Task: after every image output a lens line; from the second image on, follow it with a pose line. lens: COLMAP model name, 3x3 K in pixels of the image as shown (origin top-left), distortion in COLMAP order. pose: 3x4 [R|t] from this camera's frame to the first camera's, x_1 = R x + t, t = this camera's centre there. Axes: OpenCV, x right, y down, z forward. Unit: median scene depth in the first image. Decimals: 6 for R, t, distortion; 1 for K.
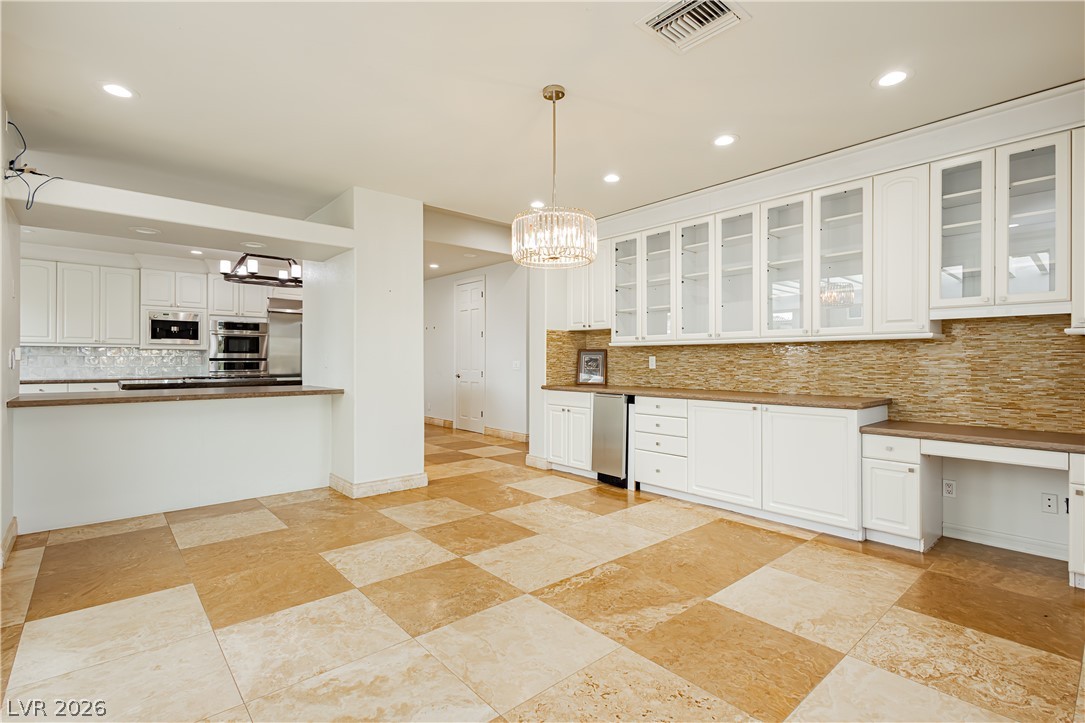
lens RADIAL K [[501.0, 0, 542.5], [0, 501.0, 361.5], [0, 0, 1]] dist [0.004061, 0.000325]
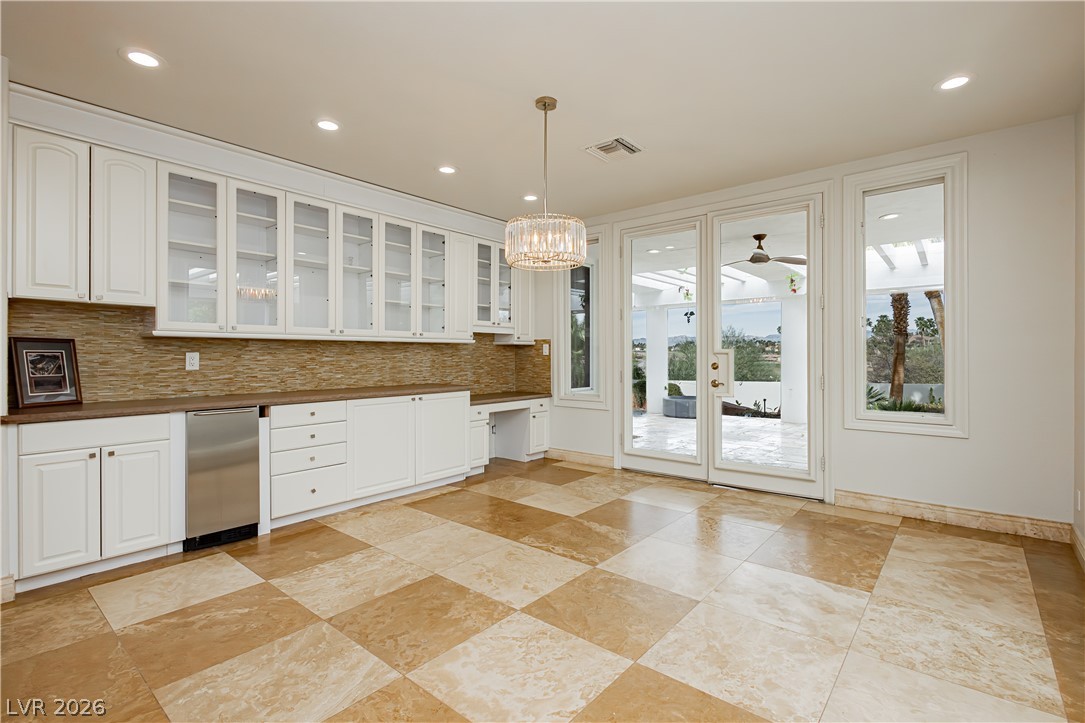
lens RADIAL K [[509.4, 0, 544.4], [0, 509.4, 355.3], [0, 0, 1]] dist [0.001934, 0.000553]
pose [[-0.152337, -0.000045, 0.988329, -0.782346], [0.005093, 0.999987, 0.000831, -0.006345], [-0.988315, 0.005161, -0.152335, 0.884707]]
